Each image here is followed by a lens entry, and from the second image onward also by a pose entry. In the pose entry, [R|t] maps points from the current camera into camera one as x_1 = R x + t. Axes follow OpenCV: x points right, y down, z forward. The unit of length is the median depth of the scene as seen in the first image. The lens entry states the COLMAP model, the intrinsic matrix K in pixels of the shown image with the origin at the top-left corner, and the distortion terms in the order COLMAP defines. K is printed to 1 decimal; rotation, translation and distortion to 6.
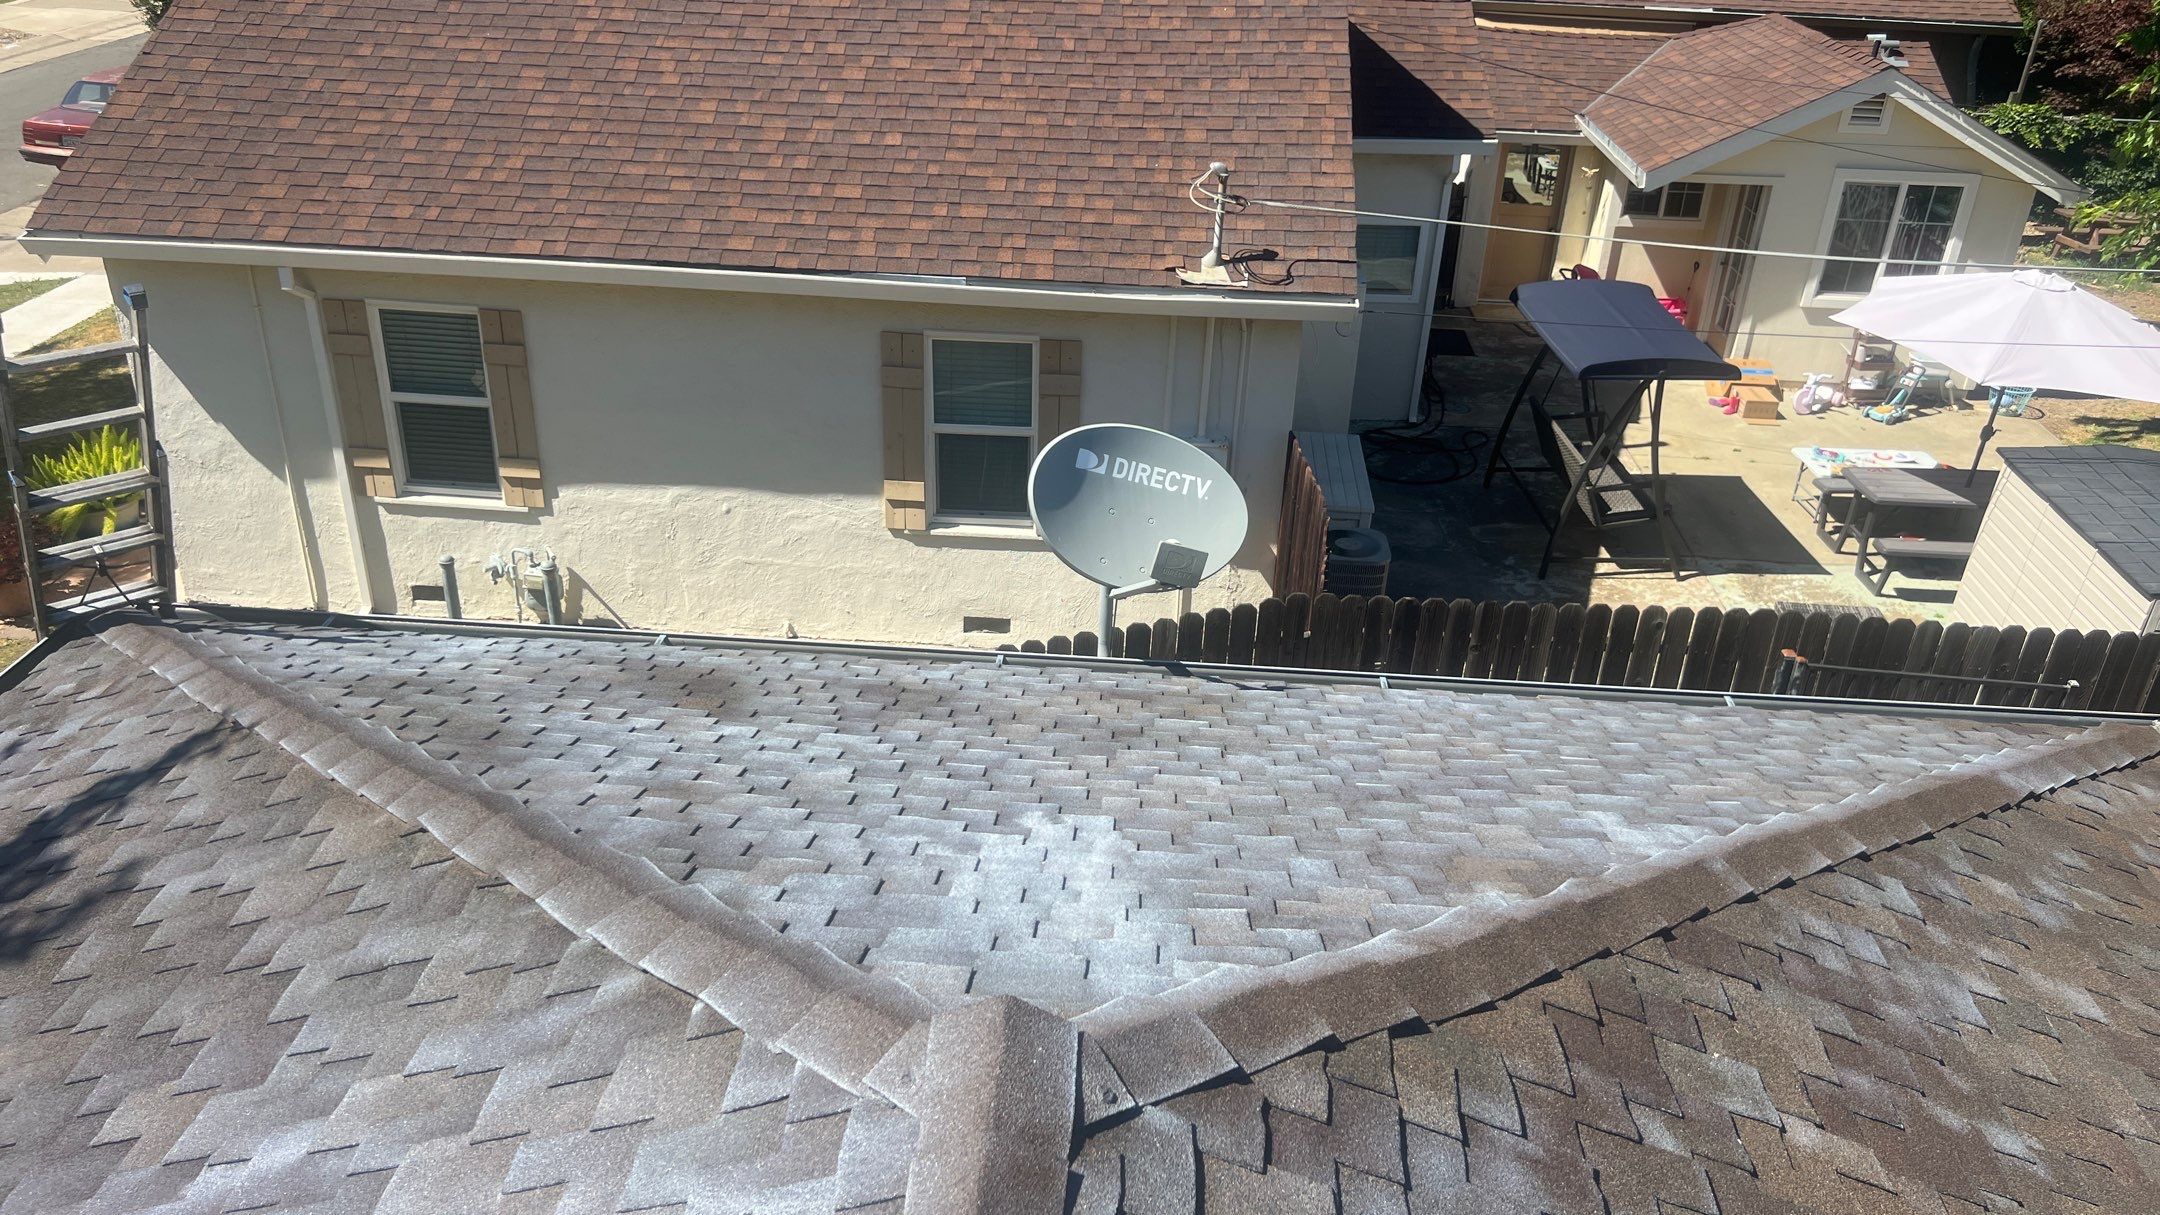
lens RADIAL K [[1703.3, 0, 1095.5], [0, 1703.3, 615.5], [0, 0, 1]] dist [0.058248, -0.056823]
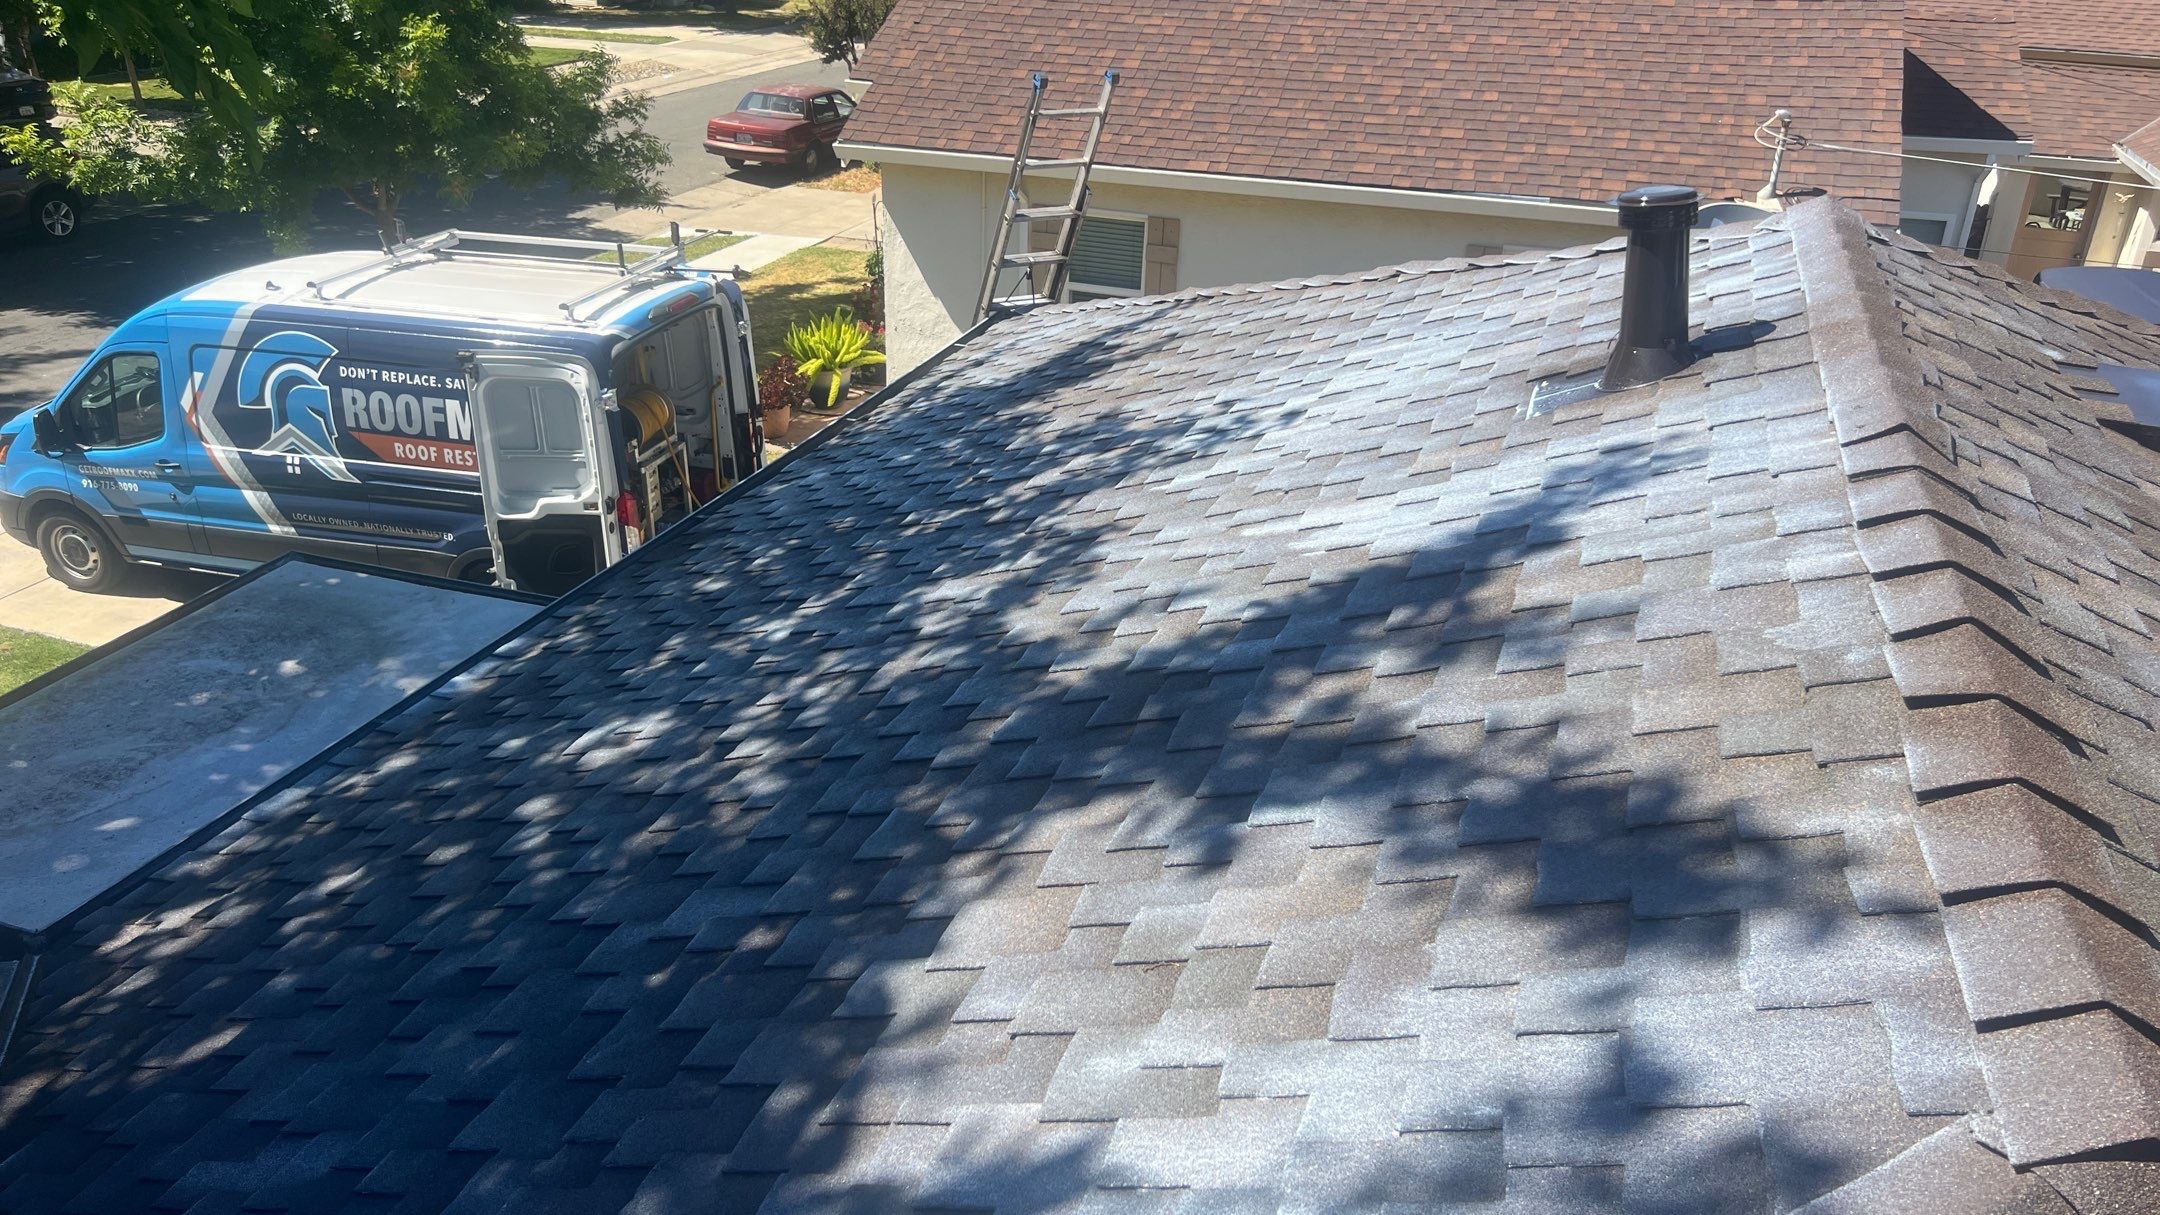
lens RADIAL K [[1703.3, 0, 1083.3], [0, 1703.3, 608.1], [0, 0, 1]] dist [0.058248, -0.056823]
pose [[0.965035, 0.105438, -0.239980, -0.066836], [-0.117848, 0.992307, -0.037922, 0.164237], [0.234136, 0.064877, 0.970037, -0.229804]]
